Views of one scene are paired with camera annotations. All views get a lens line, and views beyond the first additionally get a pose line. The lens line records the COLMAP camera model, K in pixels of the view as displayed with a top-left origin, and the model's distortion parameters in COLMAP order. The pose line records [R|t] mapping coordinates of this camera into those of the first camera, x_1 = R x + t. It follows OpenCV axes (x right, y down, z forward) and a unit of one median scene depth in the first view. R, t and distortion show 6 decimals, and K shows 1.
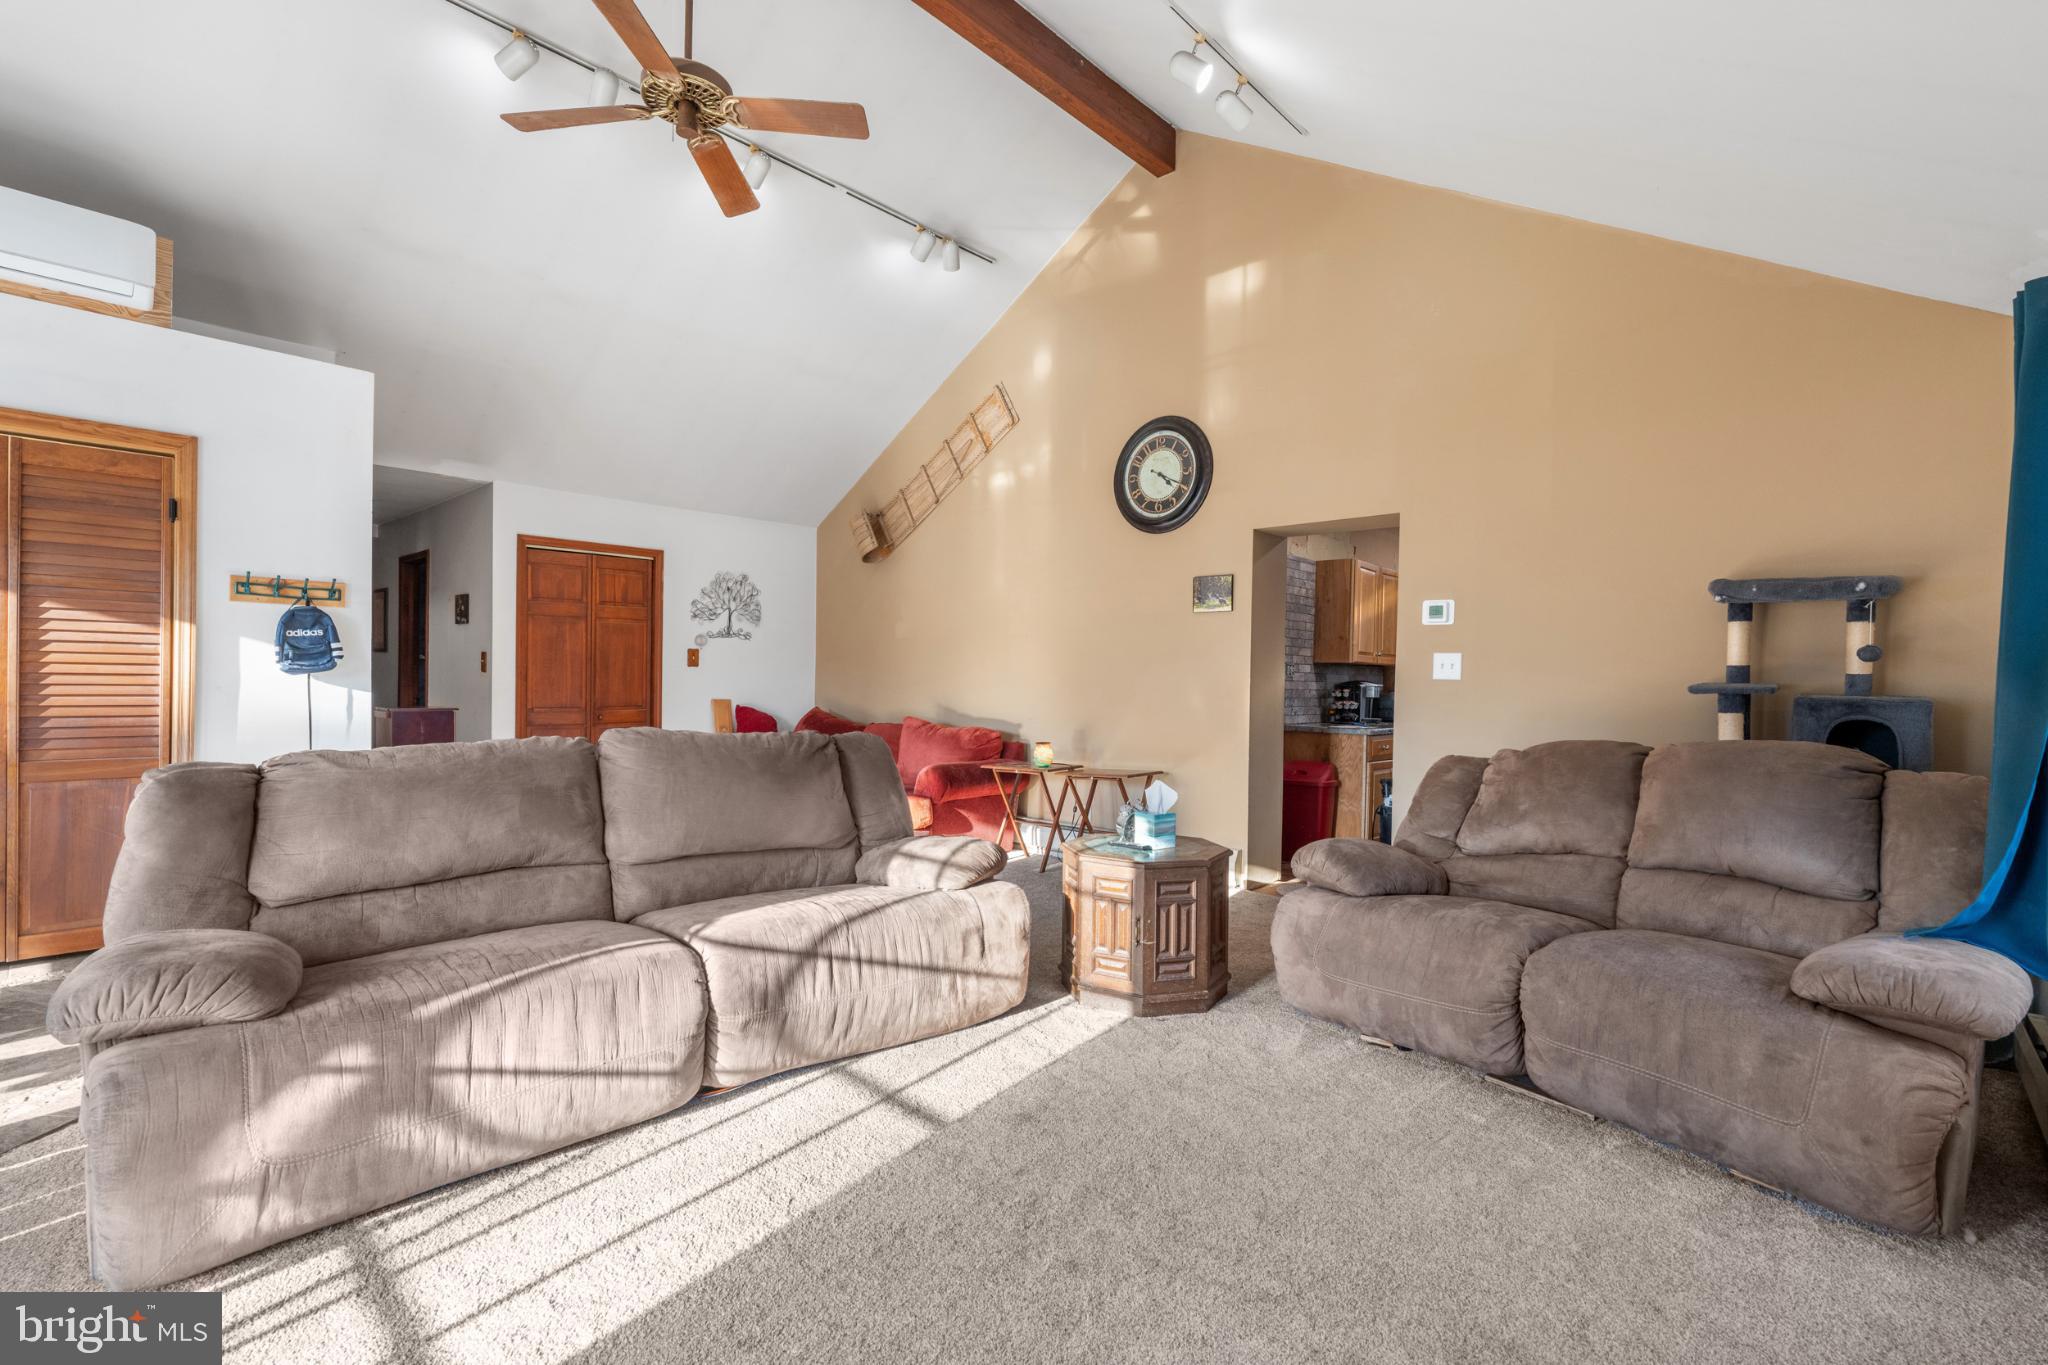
lens RADIAL K [[925.3, 0, 1030.9], [0, 925.3, 678.3], [0, 0, 1]] dist [-0.002230, -0.000337]
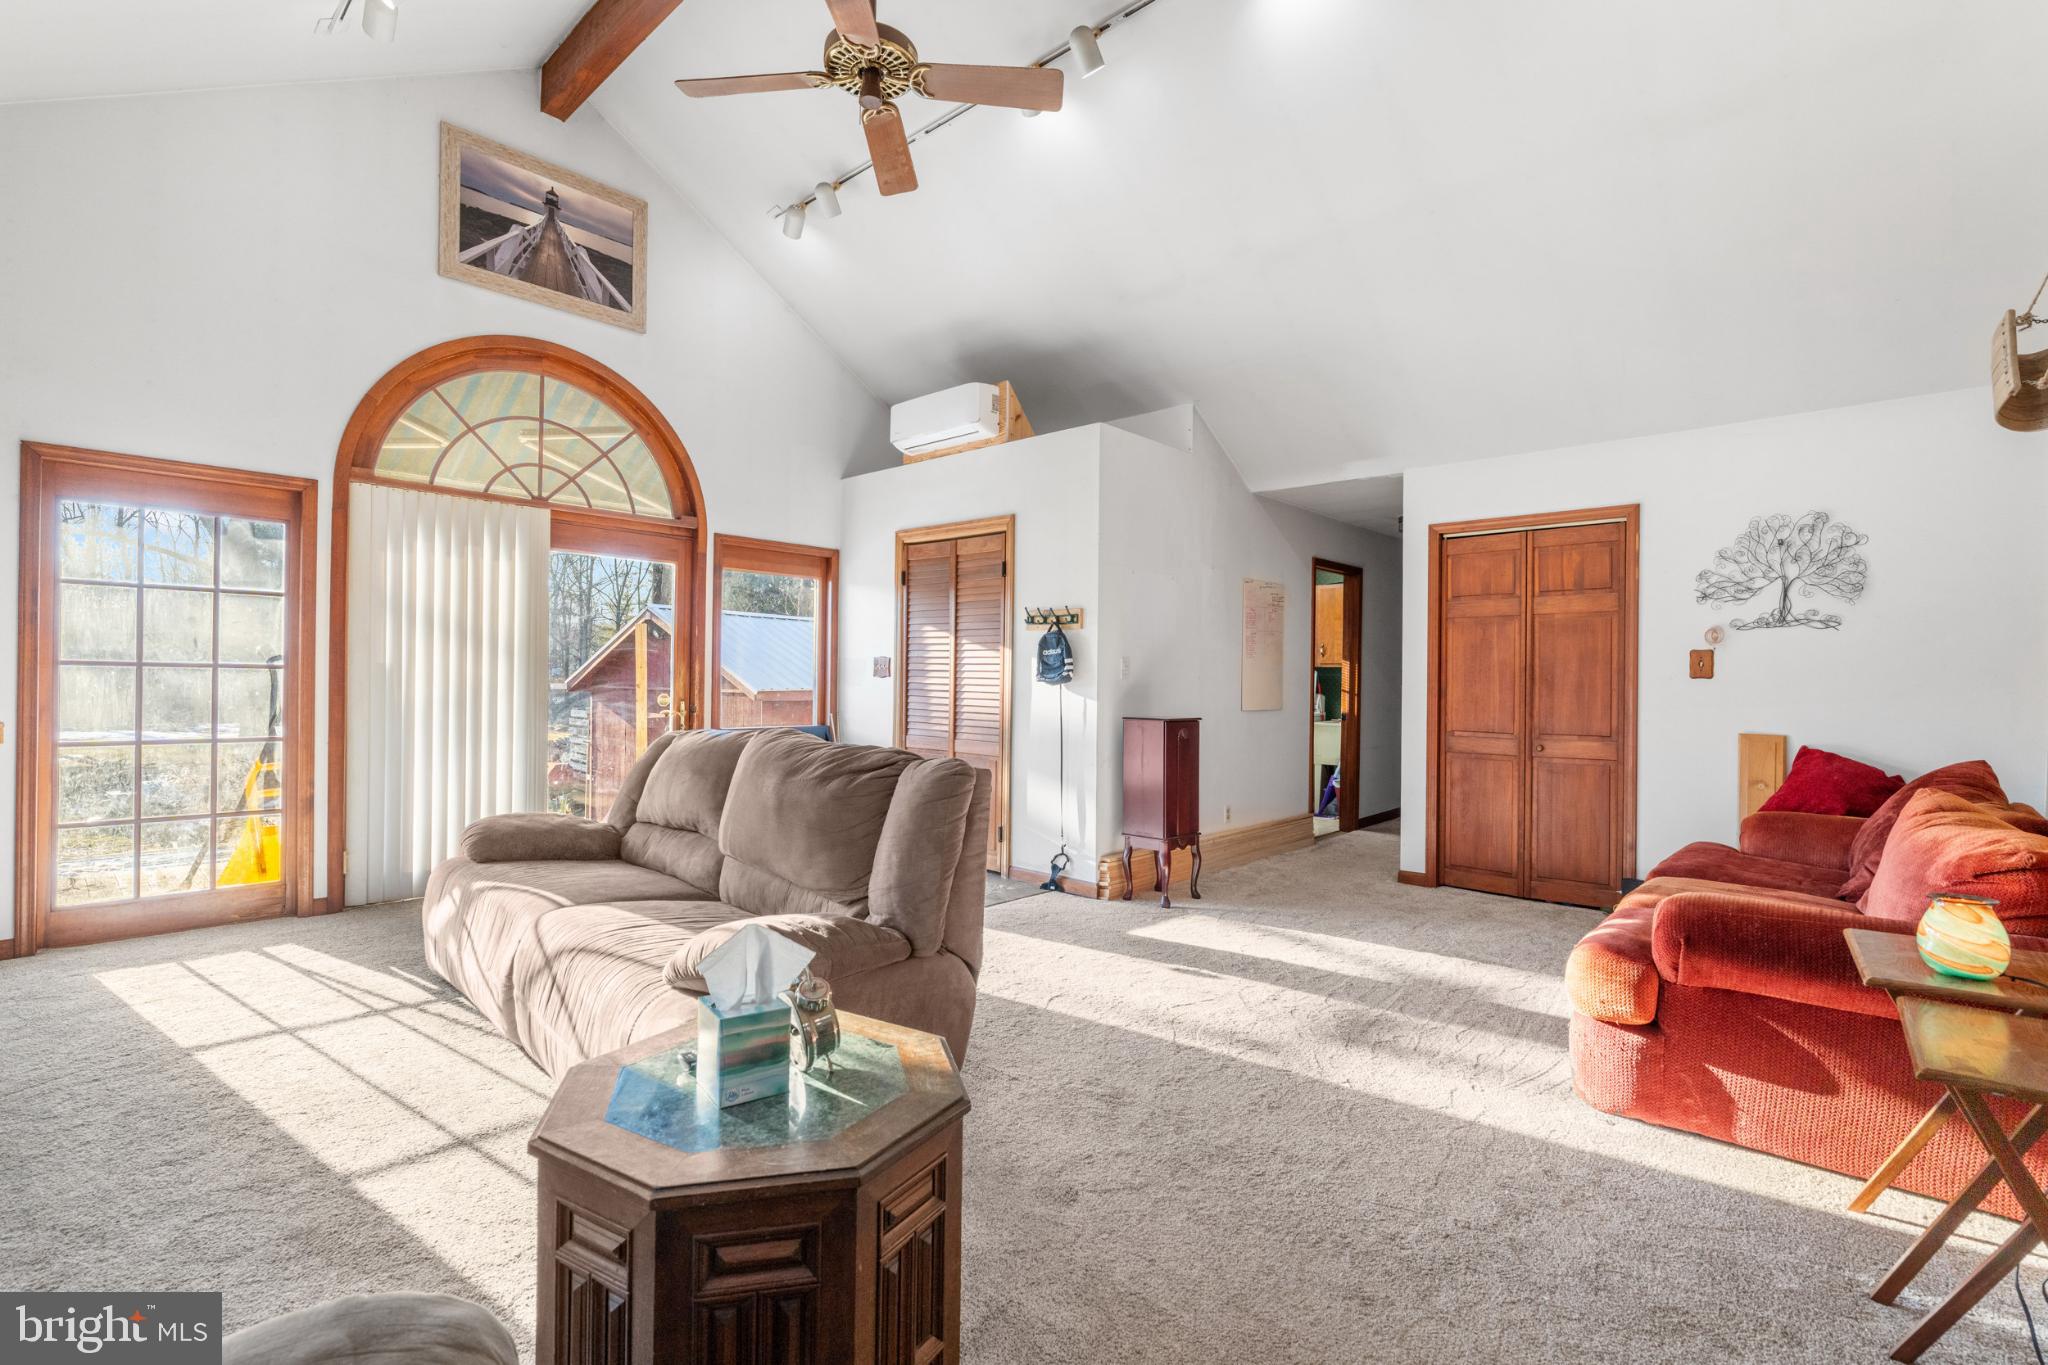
lens RADIAL K [[925.5, 0, 1007.3], [0, 925.5, 676.3], [0, 0, 1]] dist [-0.000221, -0.000035]
pose [[-0.017639, -0.022256, -0.999597, 0.284676], [-0.017213, 0.999611, -0.021952, 0.007779], [0.999696, 0.016819, -0.018015, 0.599508]]
